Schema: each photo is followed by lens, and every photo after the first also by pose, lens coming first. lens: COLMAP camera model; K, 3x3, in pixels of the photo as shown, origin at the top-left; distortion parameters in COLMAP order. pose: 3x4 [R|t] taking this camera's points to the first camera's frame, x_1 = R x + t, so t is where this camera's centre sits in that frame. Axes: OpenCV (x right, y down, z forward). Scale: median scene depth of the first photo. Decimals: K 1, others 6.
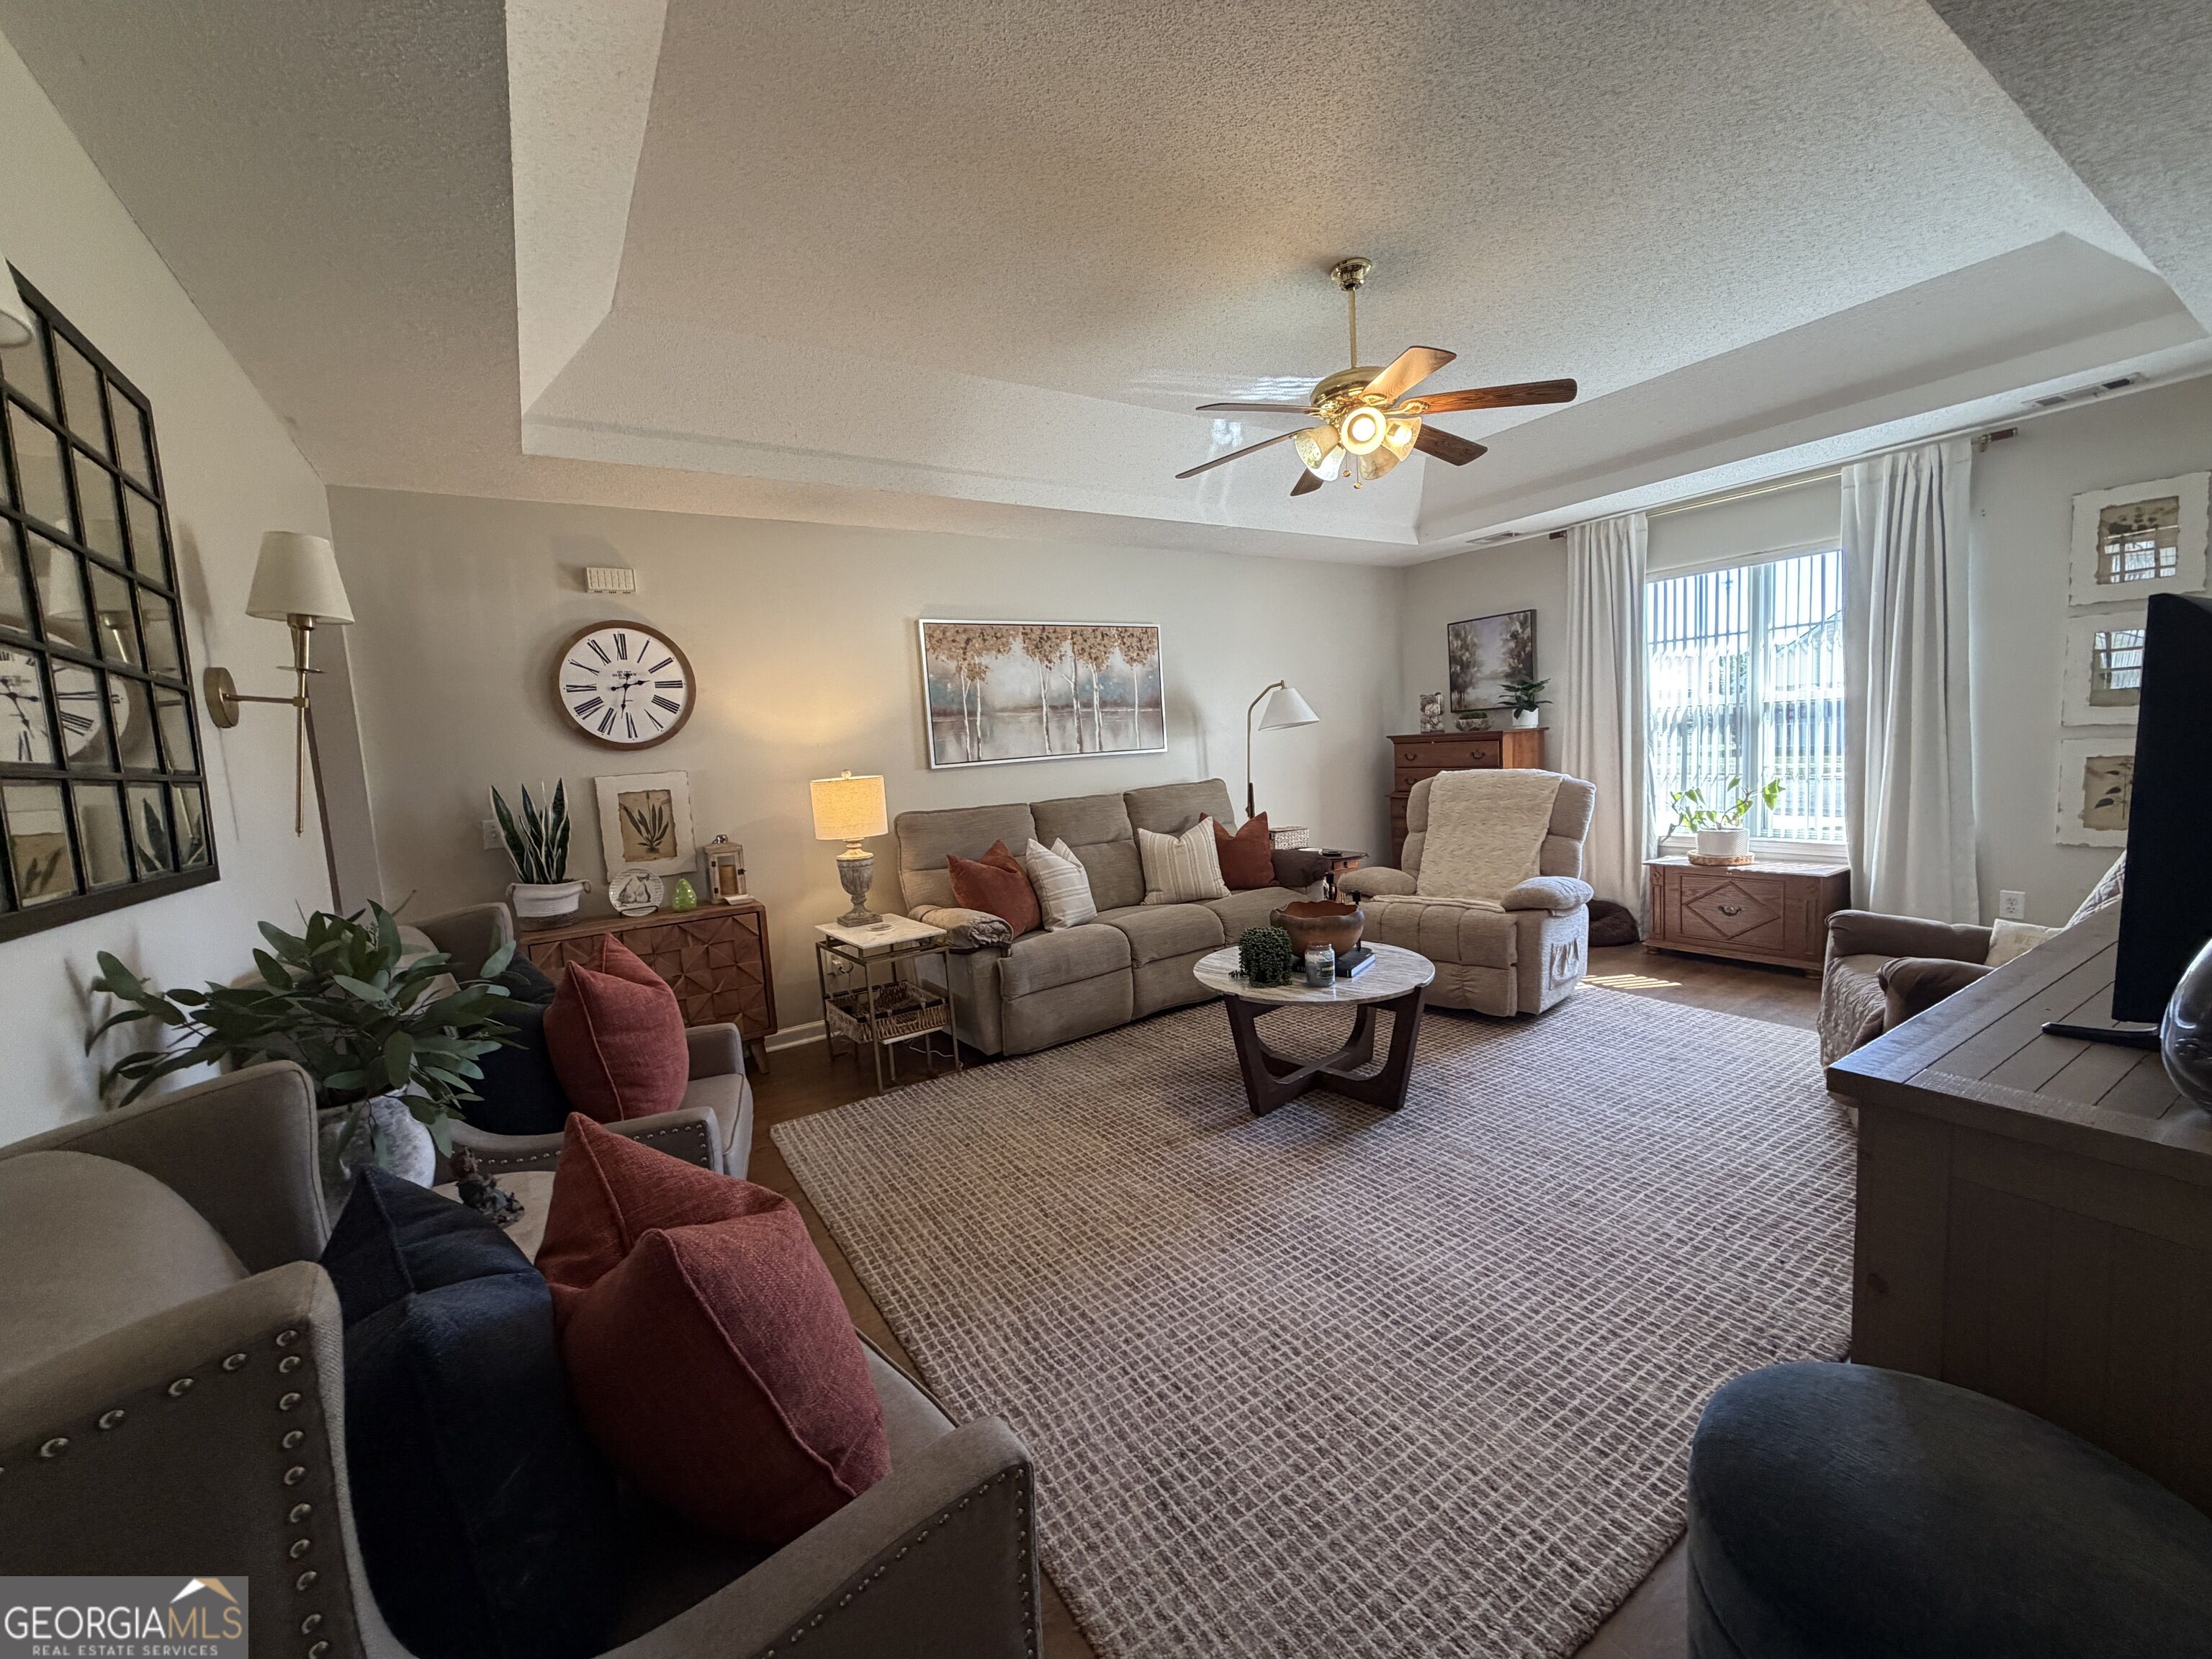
lens RADIAL K [[885.2, 0, 1092.1], [0, 885.2, 823.7], [0, 0, 1]] dist [0.001457, -0.000061]
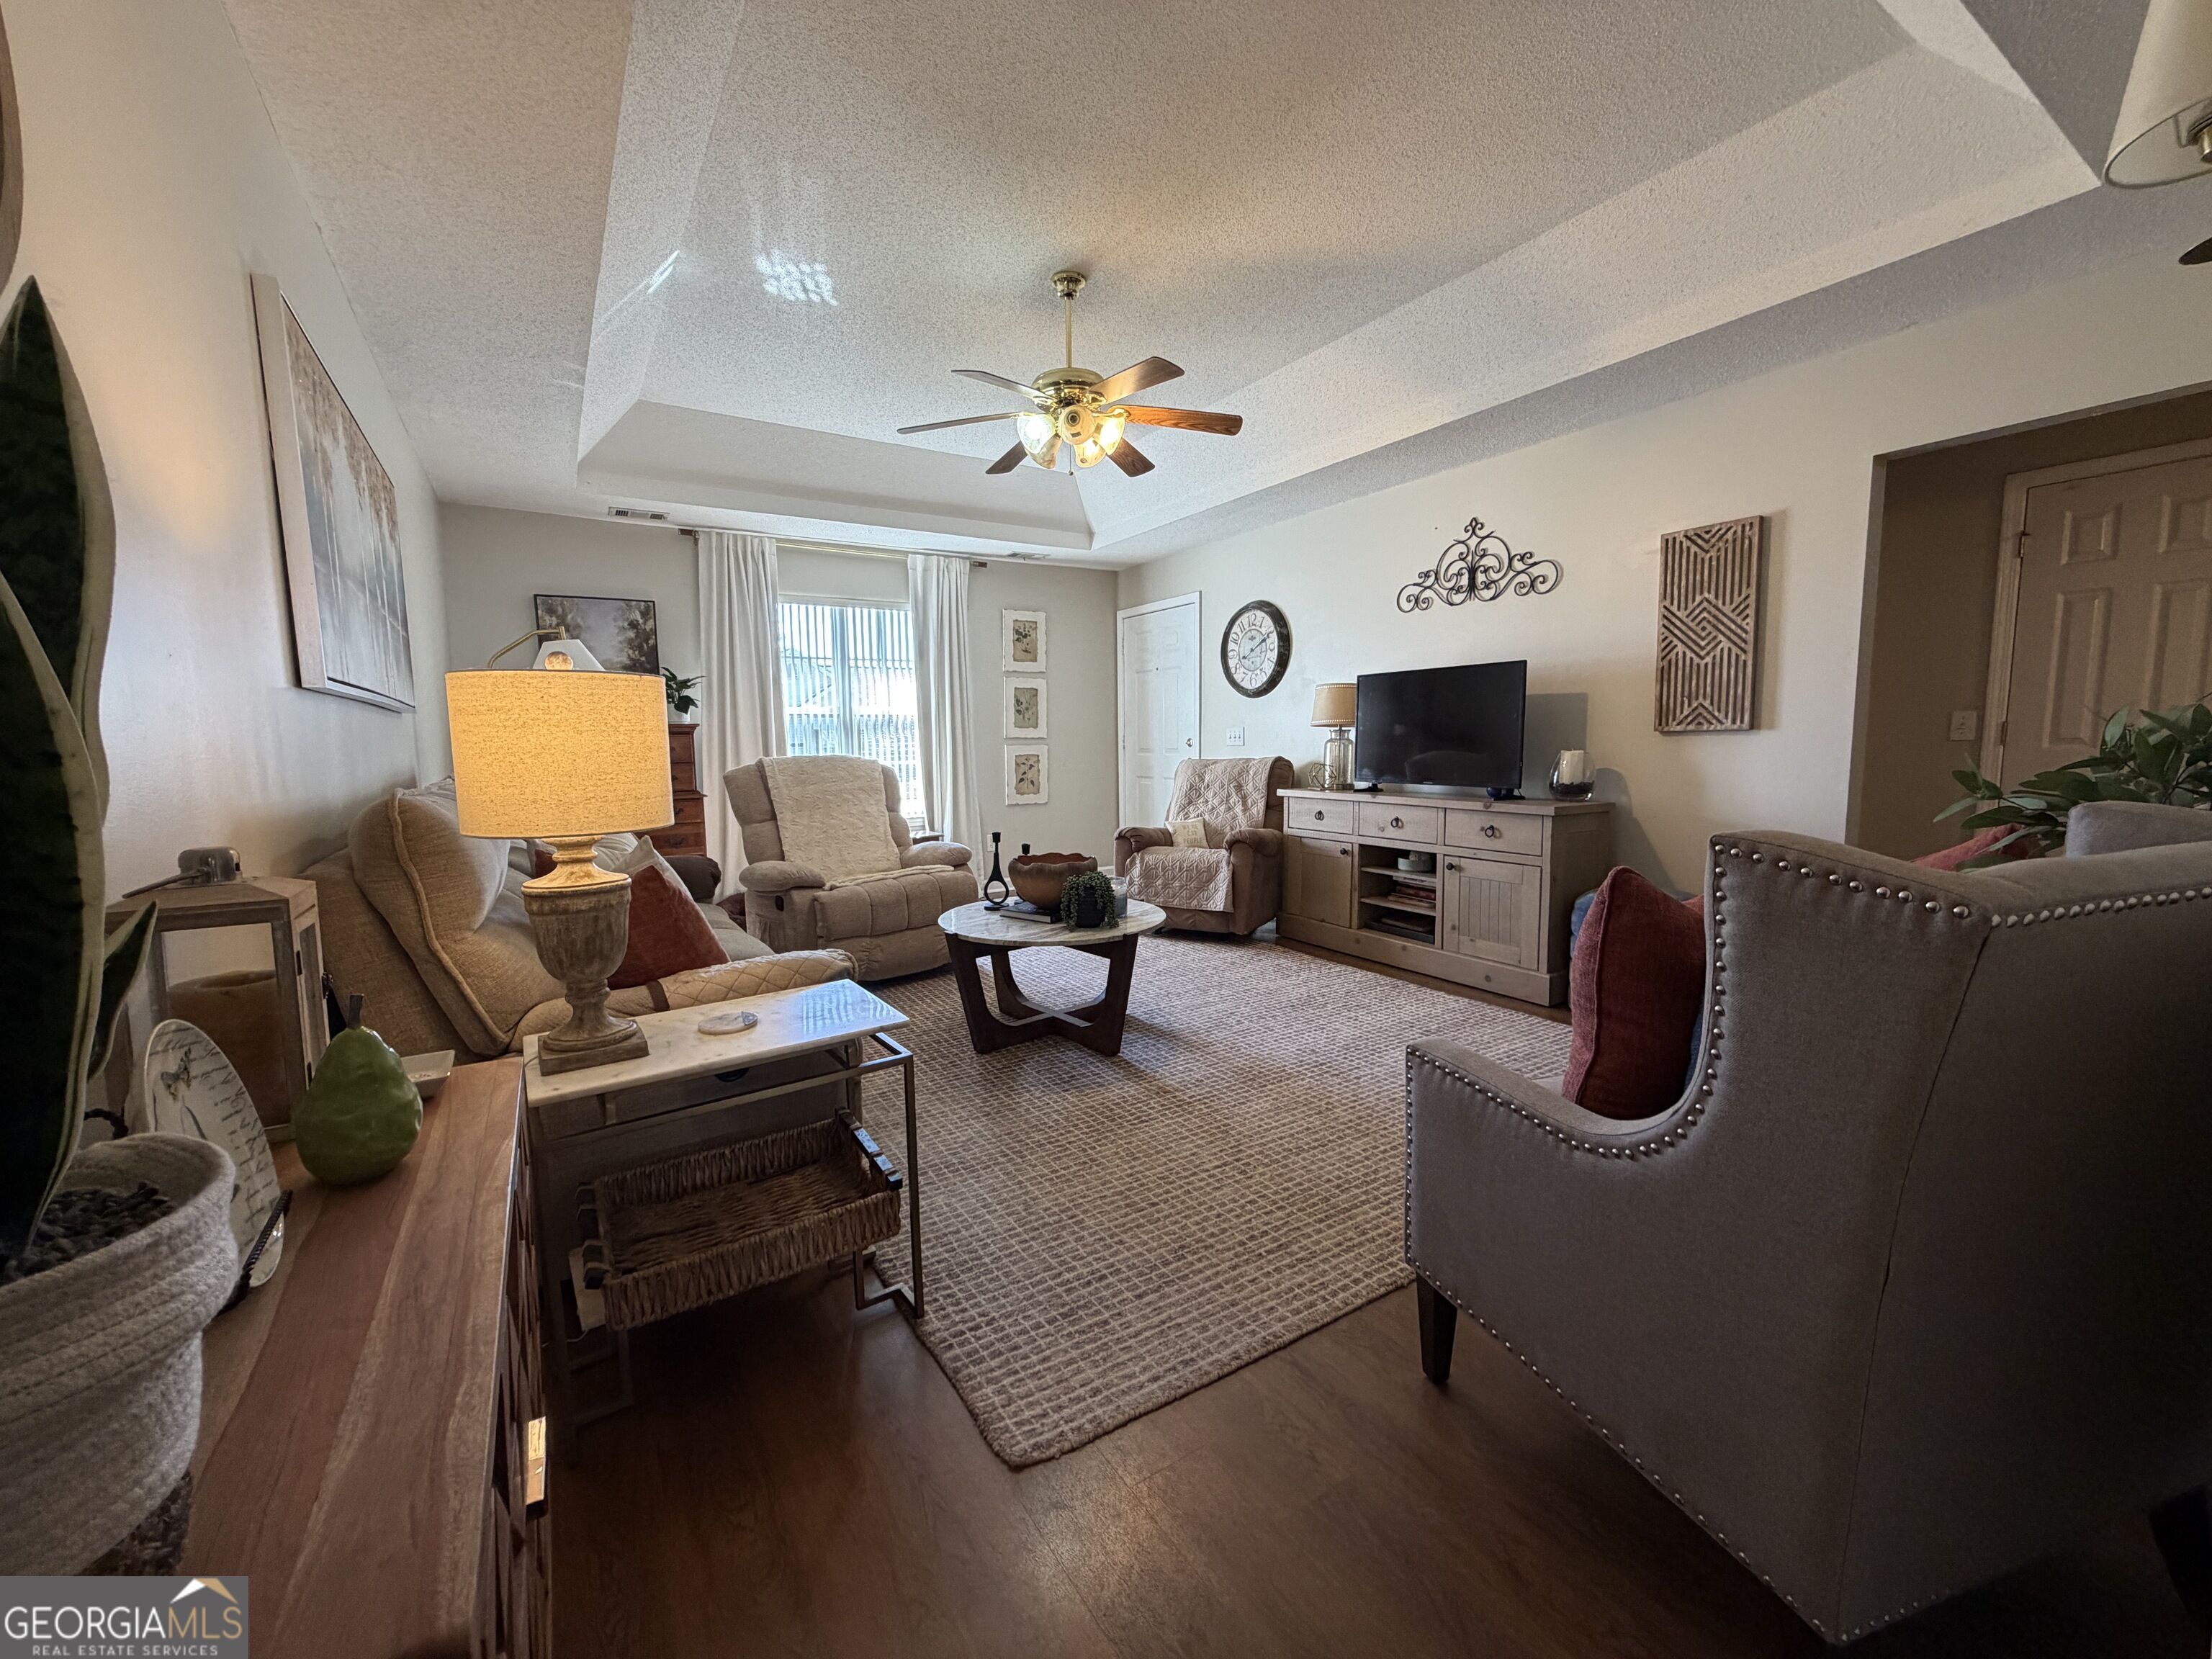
lens RADIAL K [[885.2, 0, 1093.9], [0, 885.2, 828.9], [0, 0, 1]] dist [0.001457, -0.000061]
pose [[0.010792, -0.040544, 0.999119, -0.688219], [0.106360, 0.993556, 0.039170, 0.021083], [-0.994269, 0.105844, 0.015035, 0.814867]]
